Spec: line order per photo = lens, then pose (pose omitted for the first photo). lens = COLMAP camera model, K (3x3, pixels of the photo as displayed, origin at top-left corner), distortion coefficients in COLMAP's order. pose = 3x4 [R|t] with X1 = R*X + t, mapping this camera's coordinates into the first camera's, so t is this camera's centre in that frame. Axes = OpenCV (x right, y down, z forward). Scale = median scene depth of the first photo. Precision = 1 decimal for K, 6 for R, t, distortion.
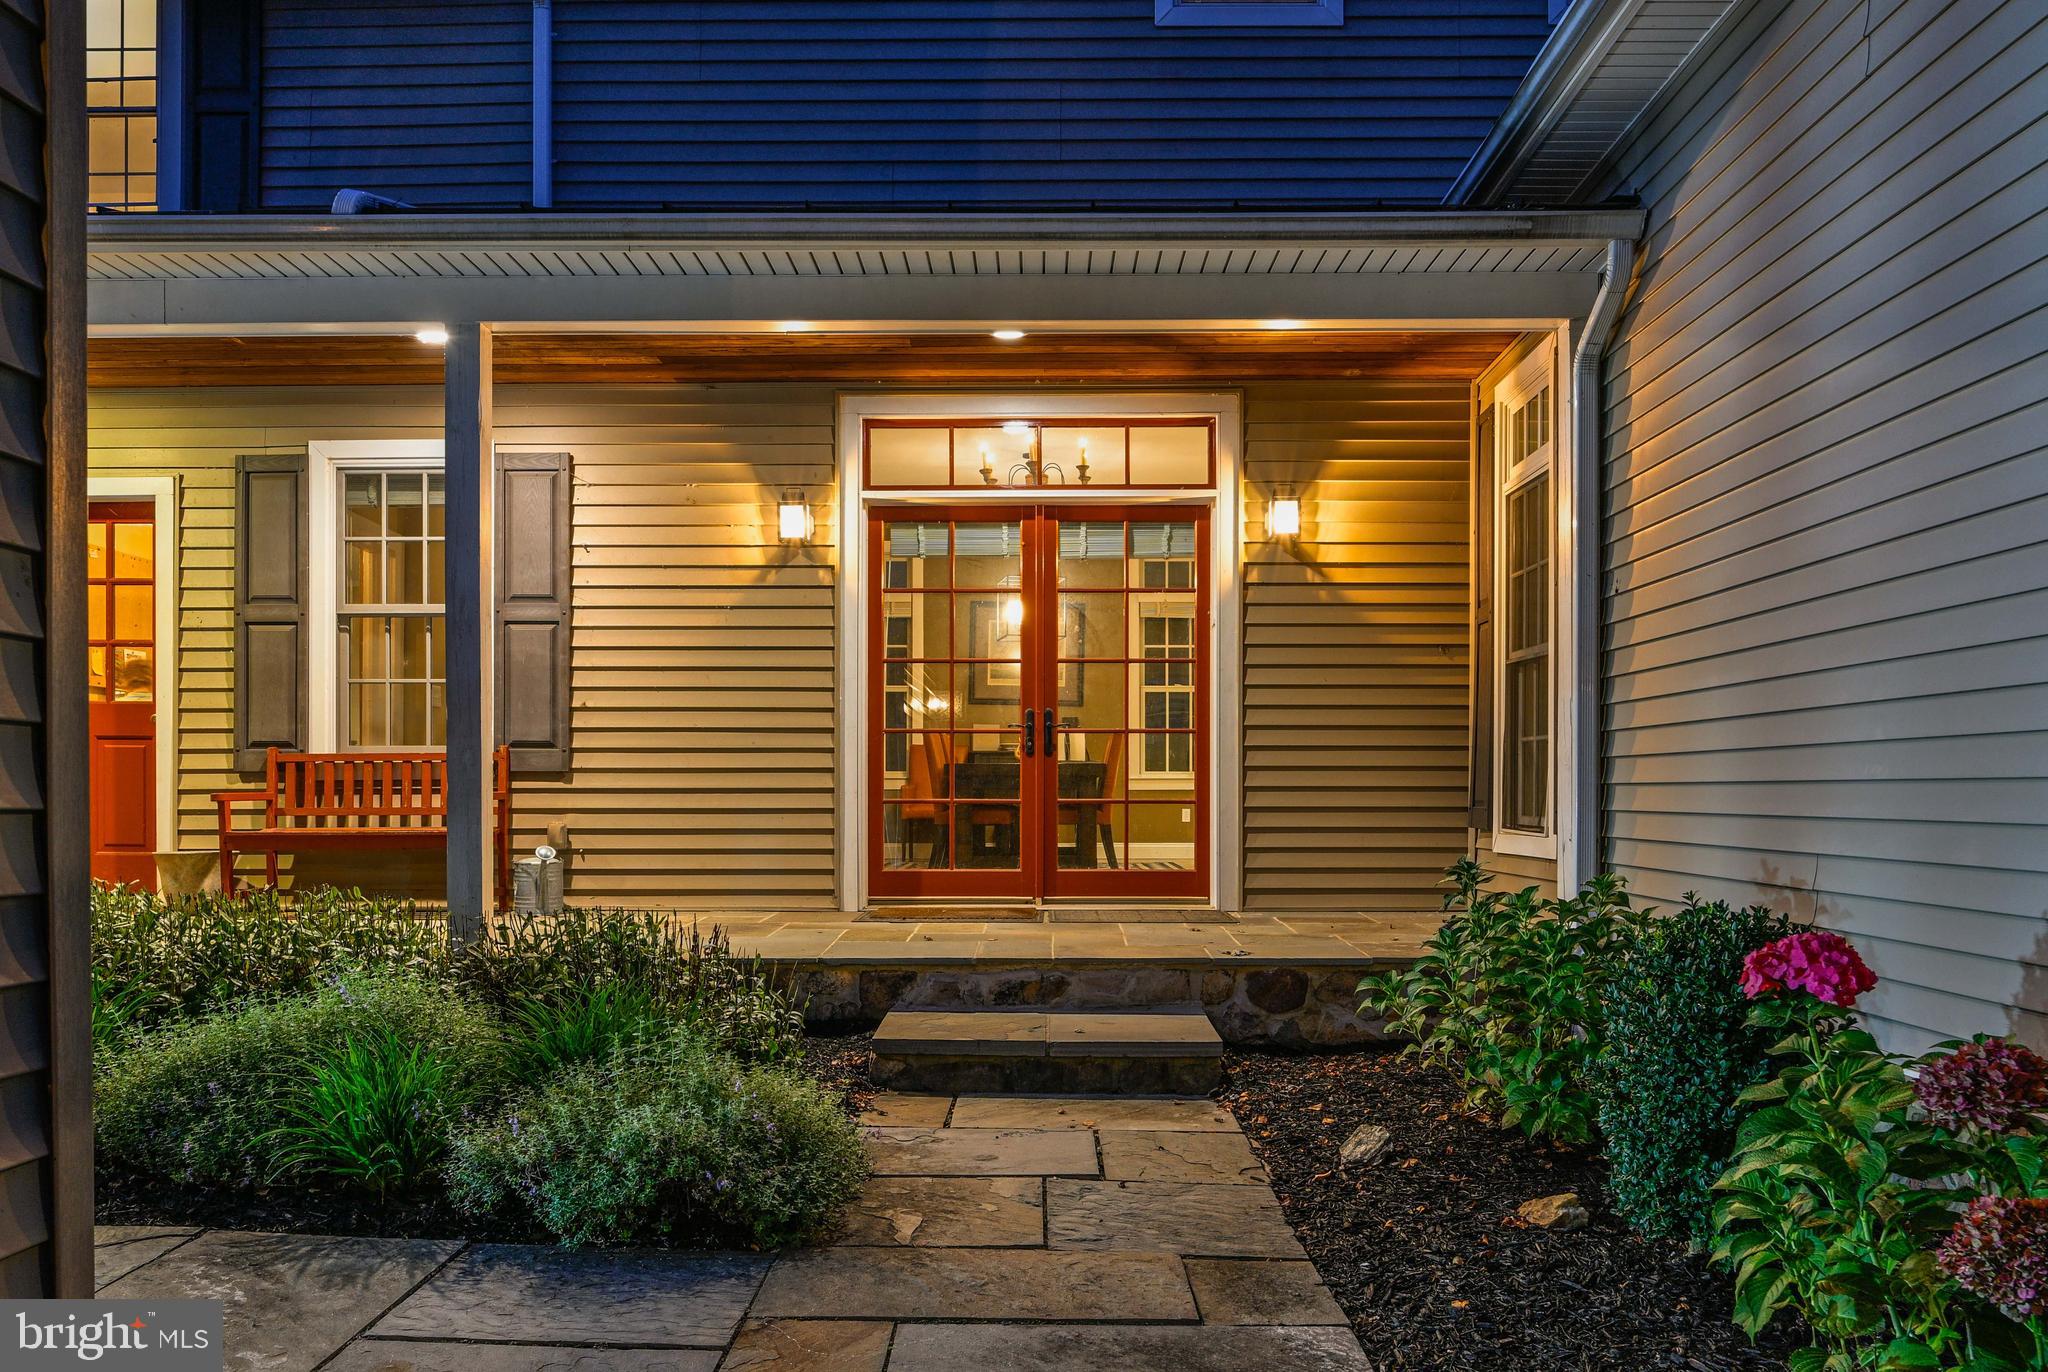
lens RADIAL K [[976.0, 0, 1018.1], [0, 976.0, 677.0], [0, 0, 1]] dist [0.002275, -0.000096]
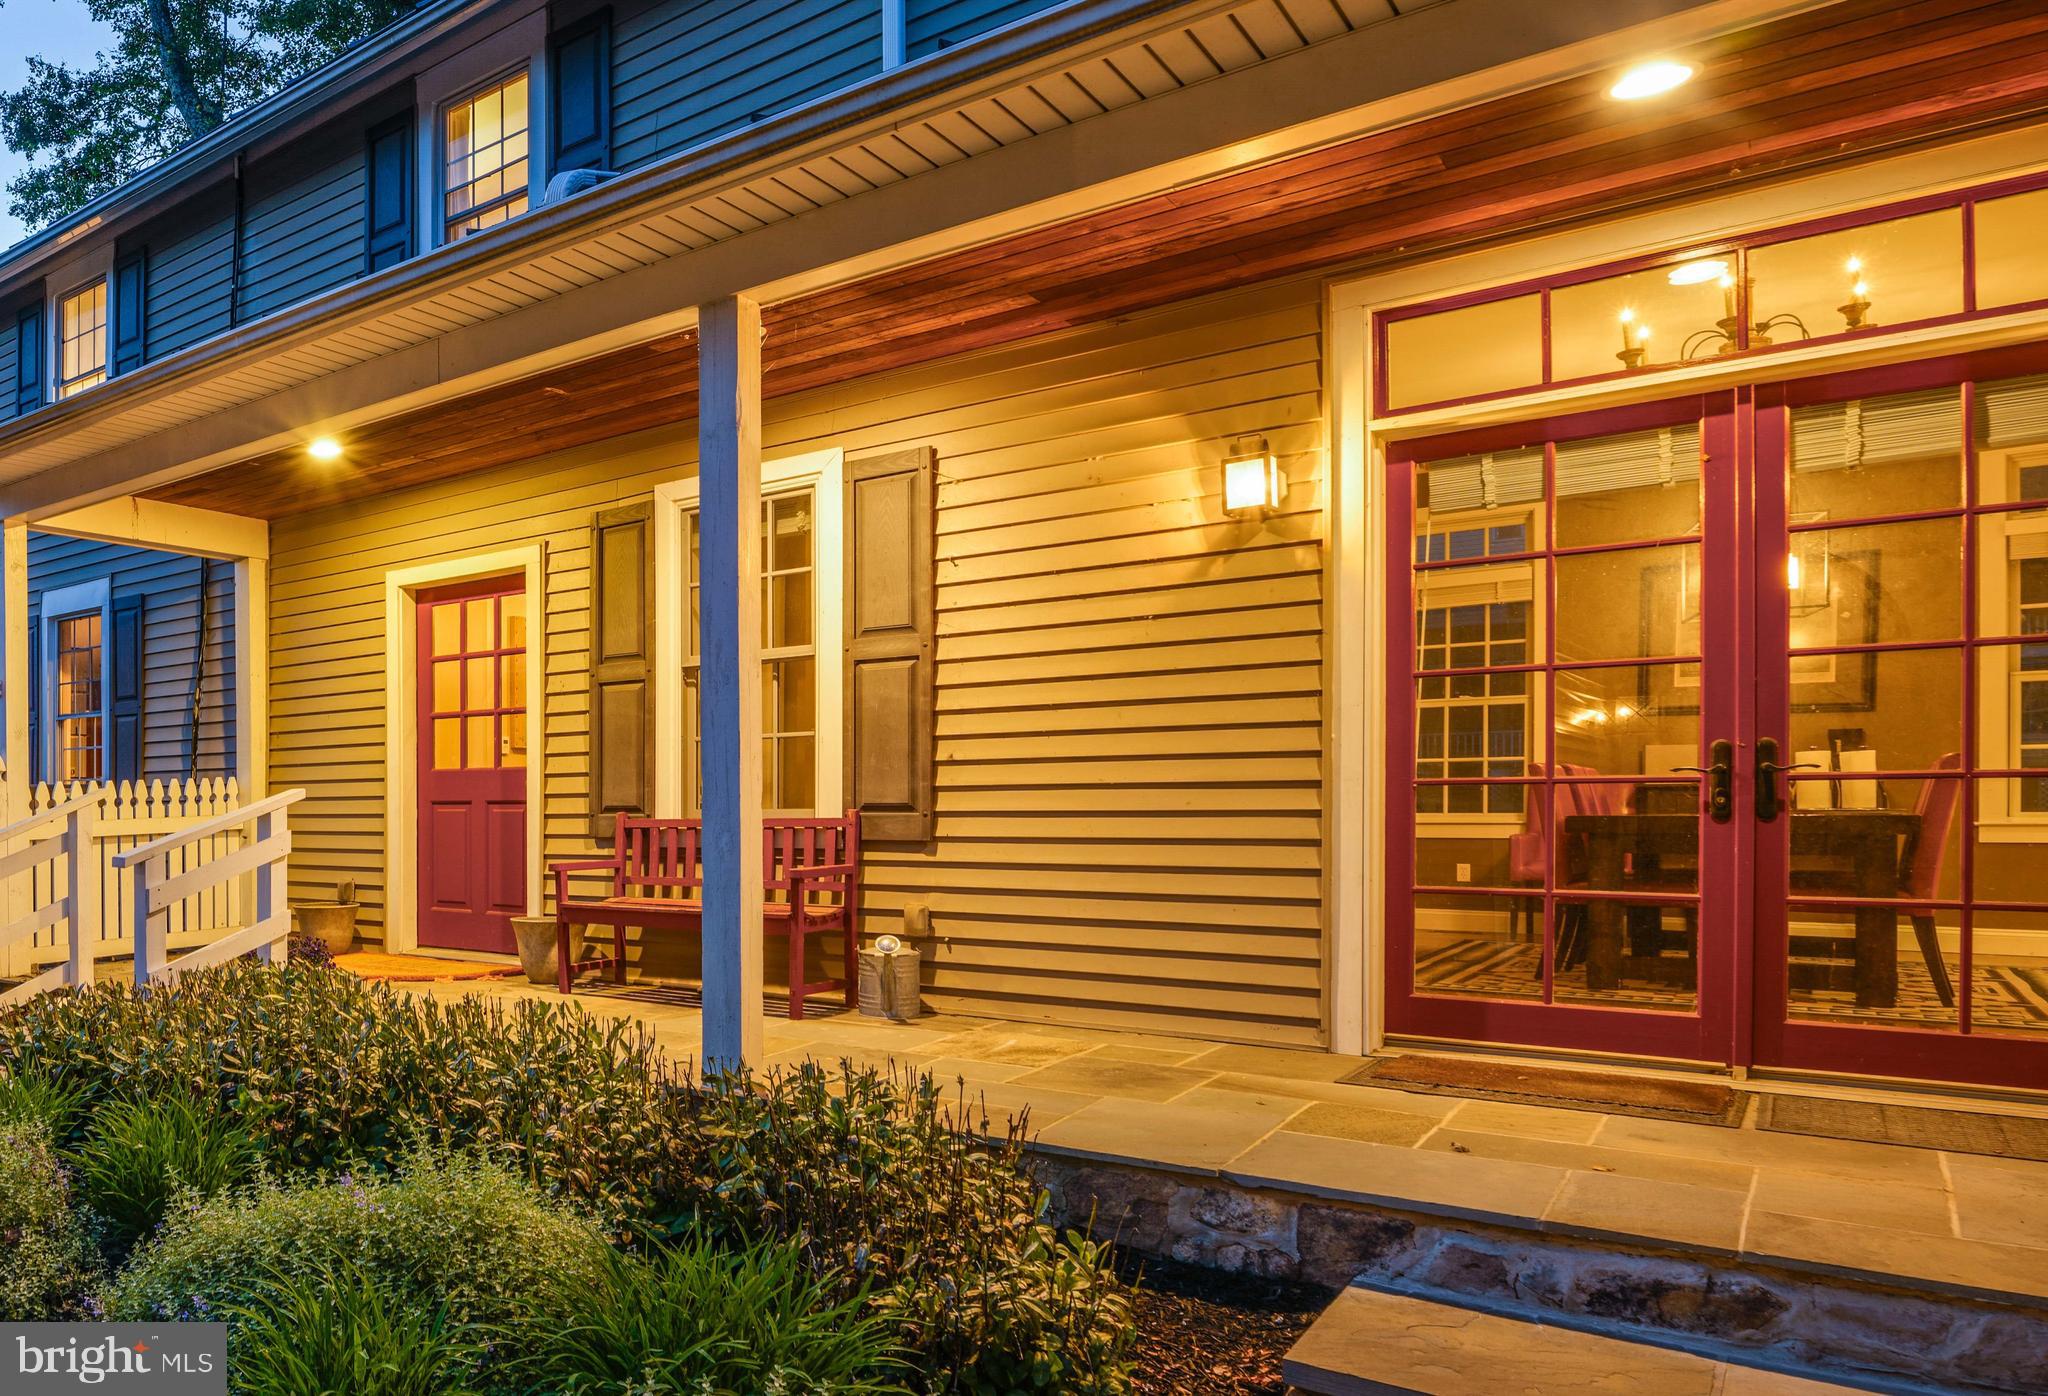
lens RADIAL K [[839.7, 0, 1023.5], [0, 839.7, 719.0], [0, 0, 1]] dist [-0.011970, 0.000506]
pose [[0.731315, -0.004588, -0.682024, 0.070893], [0.044129, 0.998200, 0.040604, -0.028494], [0.680611, -0.059792, 0.730201, 0.537621]]
